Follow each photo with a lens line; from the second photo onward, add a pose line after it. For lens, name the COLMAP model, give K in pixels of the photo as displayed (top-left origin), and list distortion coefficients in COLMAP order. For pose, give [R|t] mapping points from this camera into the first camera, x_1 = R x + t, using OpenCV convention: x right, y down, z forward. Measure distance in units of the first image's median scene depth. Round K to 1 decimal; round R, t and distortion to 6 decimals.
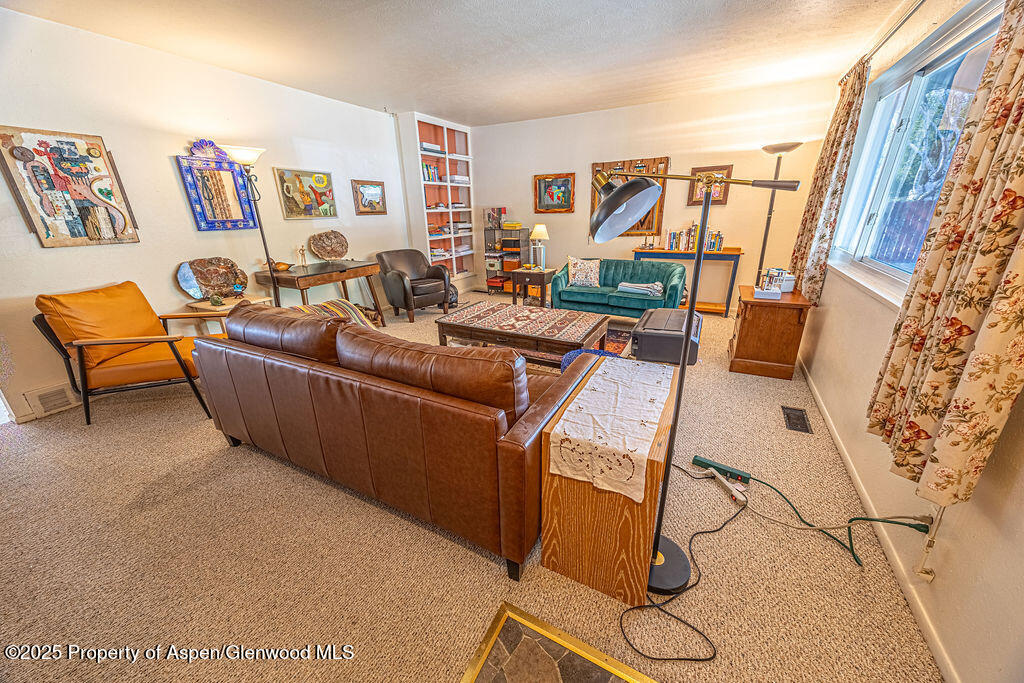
lens RADIAL K [[375.8, 0, 511.3], [0, 375.8, 346.6], [0, 0, 1]] dist [0.036521, -0.003968]
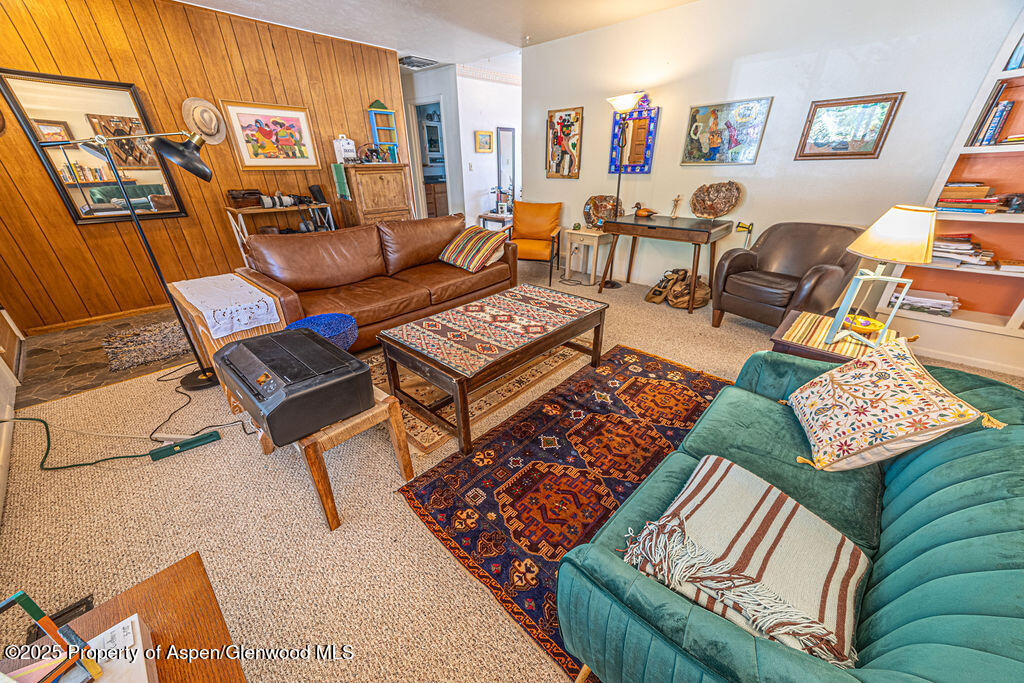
lens RADIAL K [[375.8, 0, 511.3], [0, 375.8, 346.6], [0, 0, 1]] dist [0.036521, -0.003968]
pose [[-0.268267, 0.448638, -0.852500, 0.603597], [-0.320697, 0.792873, 0.518176, -0.372900], [0.908398, 0.412403, -0.068825, 0.975971]]
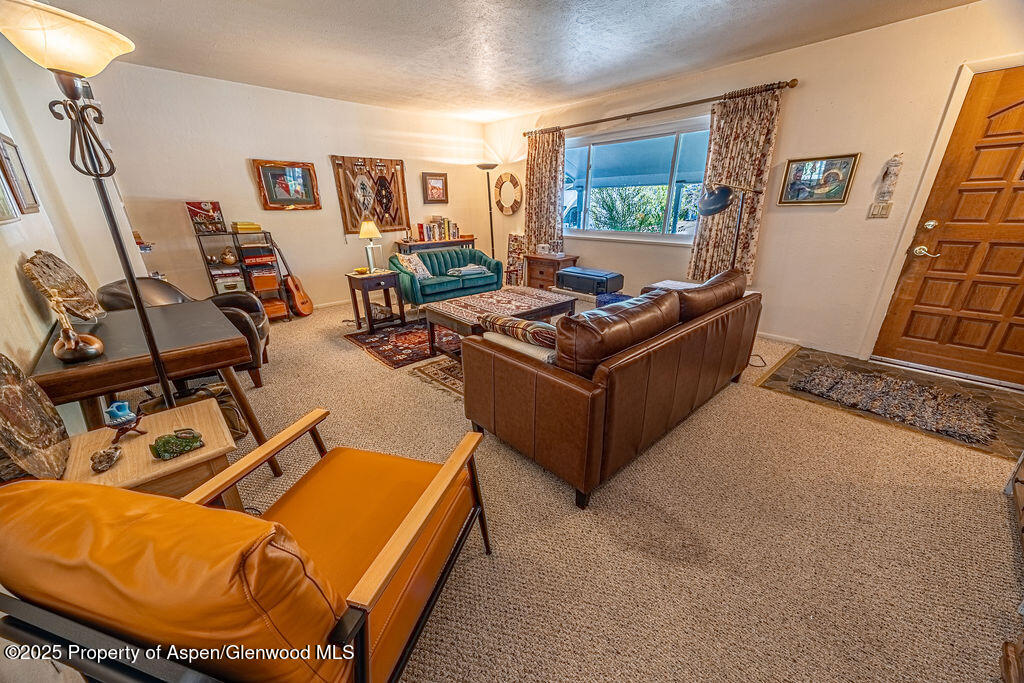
lens RADIAL K [[375.8, 0, 511.3], [0, 375.8, 346.6], [0, 0, 1]] dist [0.036521, -0.003968]
pose [[0.336941, -0.325056, 0.883634, -0.883309], [0.330173, 0.919707, 0.212427, -0.163116], [-0.881735, 0.220177, 0.417212, 0.490573]]
